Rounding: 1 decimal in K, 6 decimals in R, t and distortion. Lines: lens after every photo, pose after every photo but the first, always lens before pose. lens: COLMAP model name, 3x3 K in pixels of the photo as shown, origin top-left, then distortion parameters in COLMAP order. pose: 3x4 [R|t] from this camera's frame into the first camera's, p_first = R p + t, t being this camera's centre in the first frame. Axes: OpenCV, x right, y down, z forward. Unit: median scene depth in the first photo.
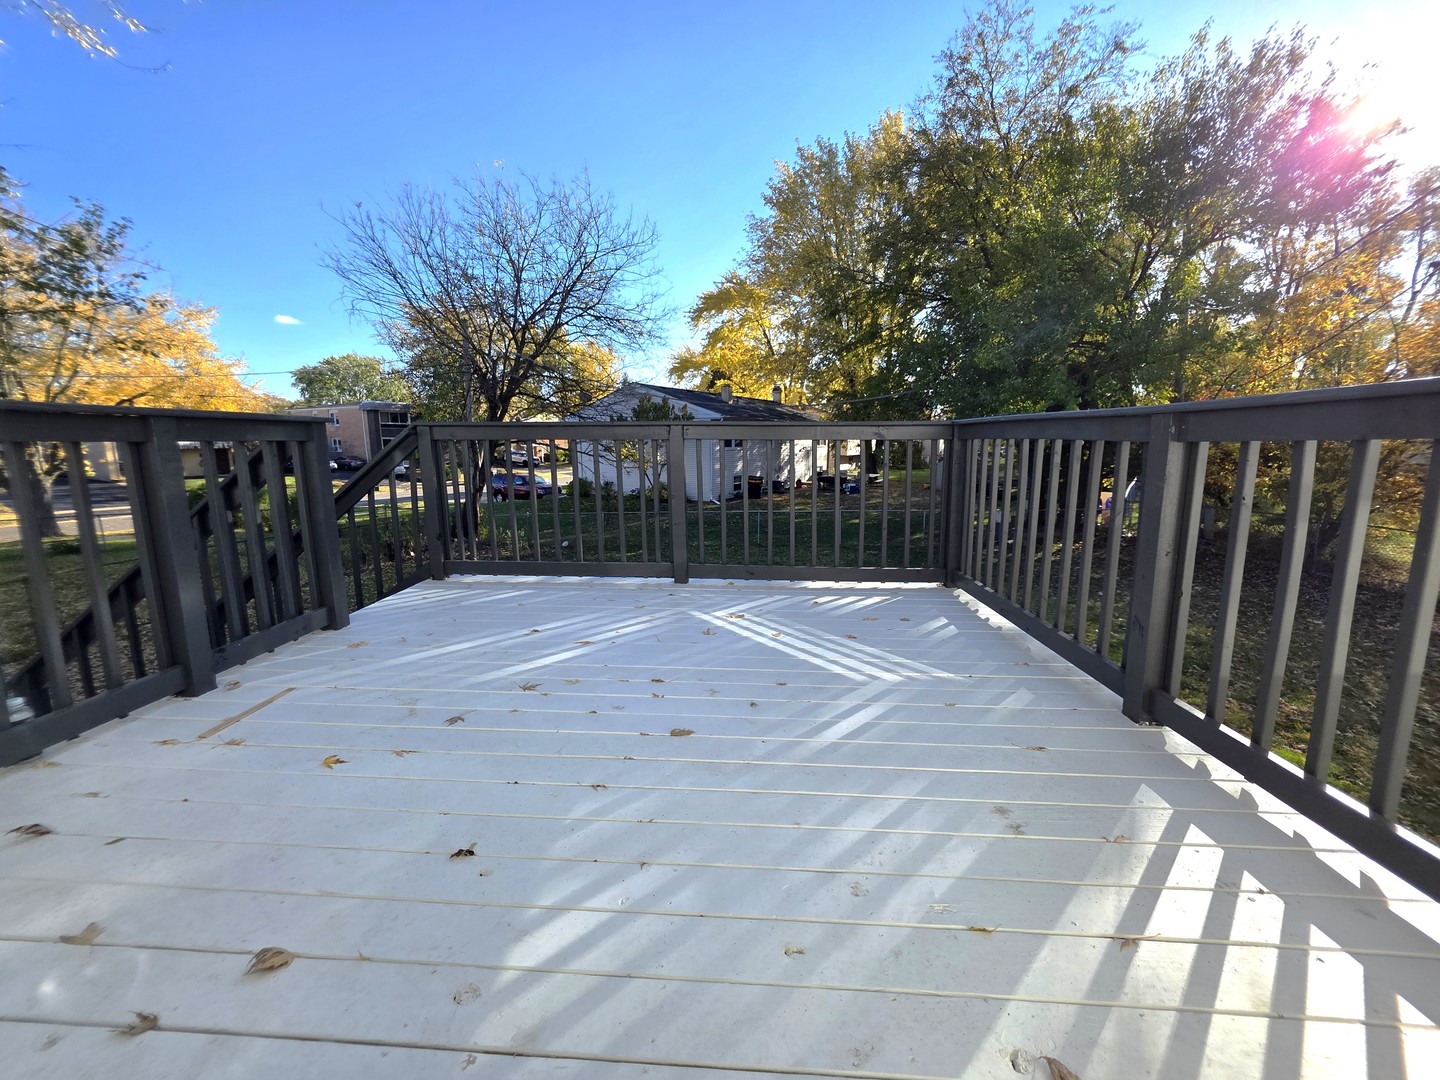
lens RADIAL K [[574.7, 0, 719.0], [0, 574.7, 534.5], [0, 0, 1]] dist [0.000965, -0.000044]
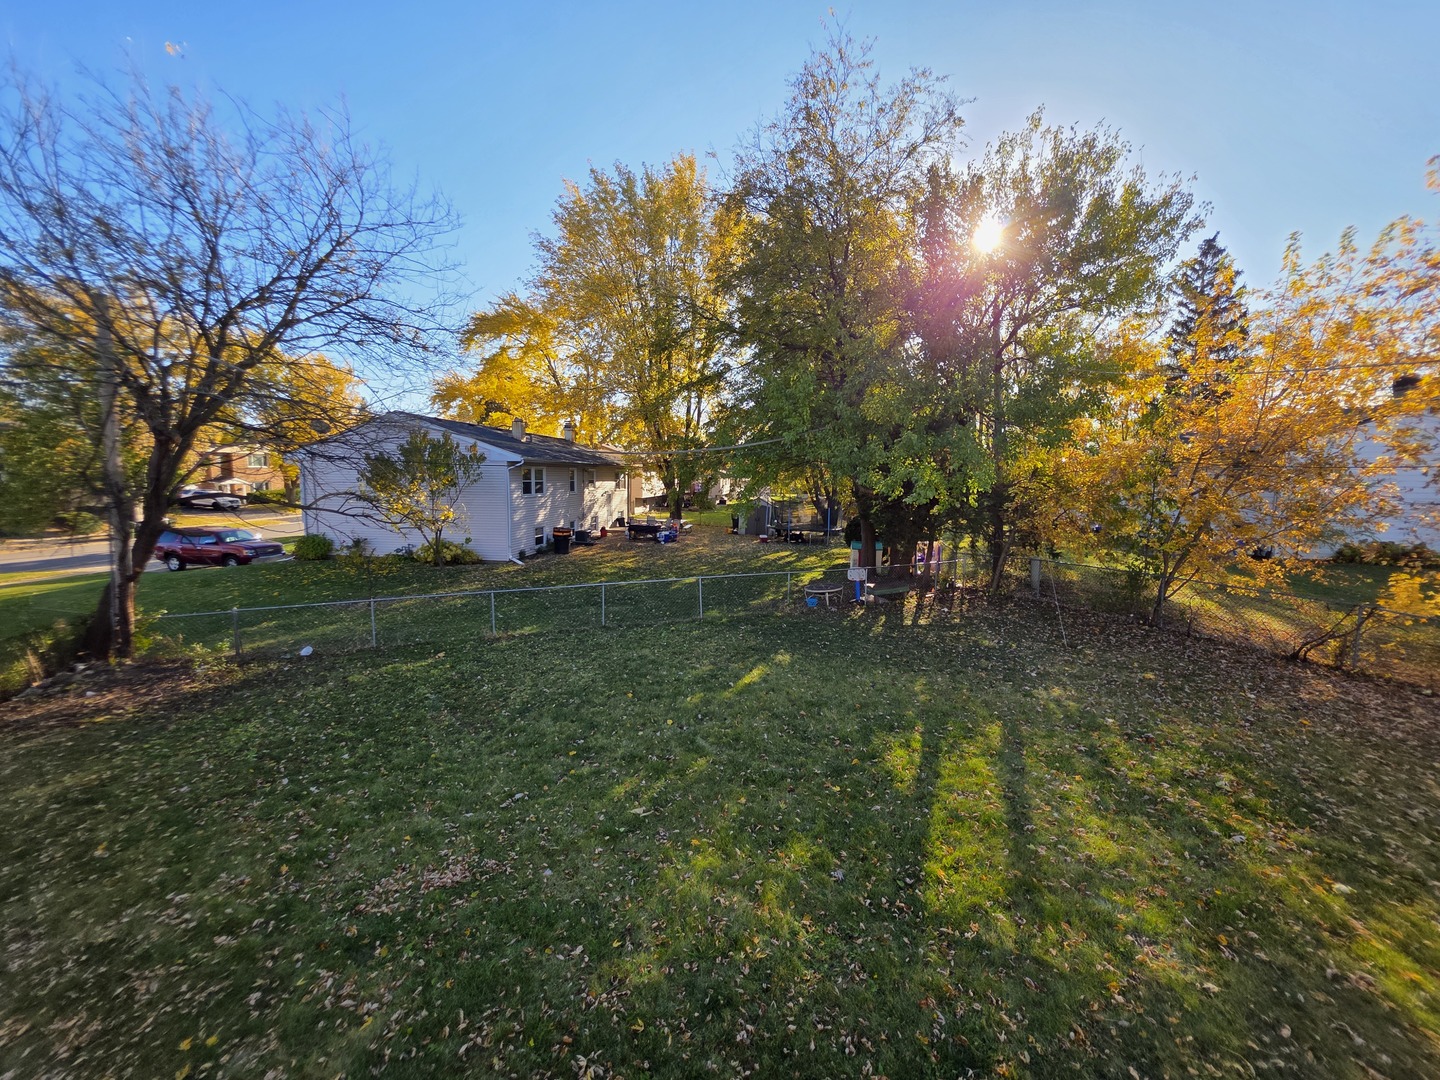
lens RADIAL K [[574.7, 0, 717.9], [0, 574.7, 535.6], [0, 0, 1]] dist [0.000965, -0.000044]
pose [[0.922784, -0.028009, 0.384298, -0.047410], [0.050964, 0.997464, -0.049676, -0.033453], [-0.381933, 0.065426, 0.921871, 0.118676]]
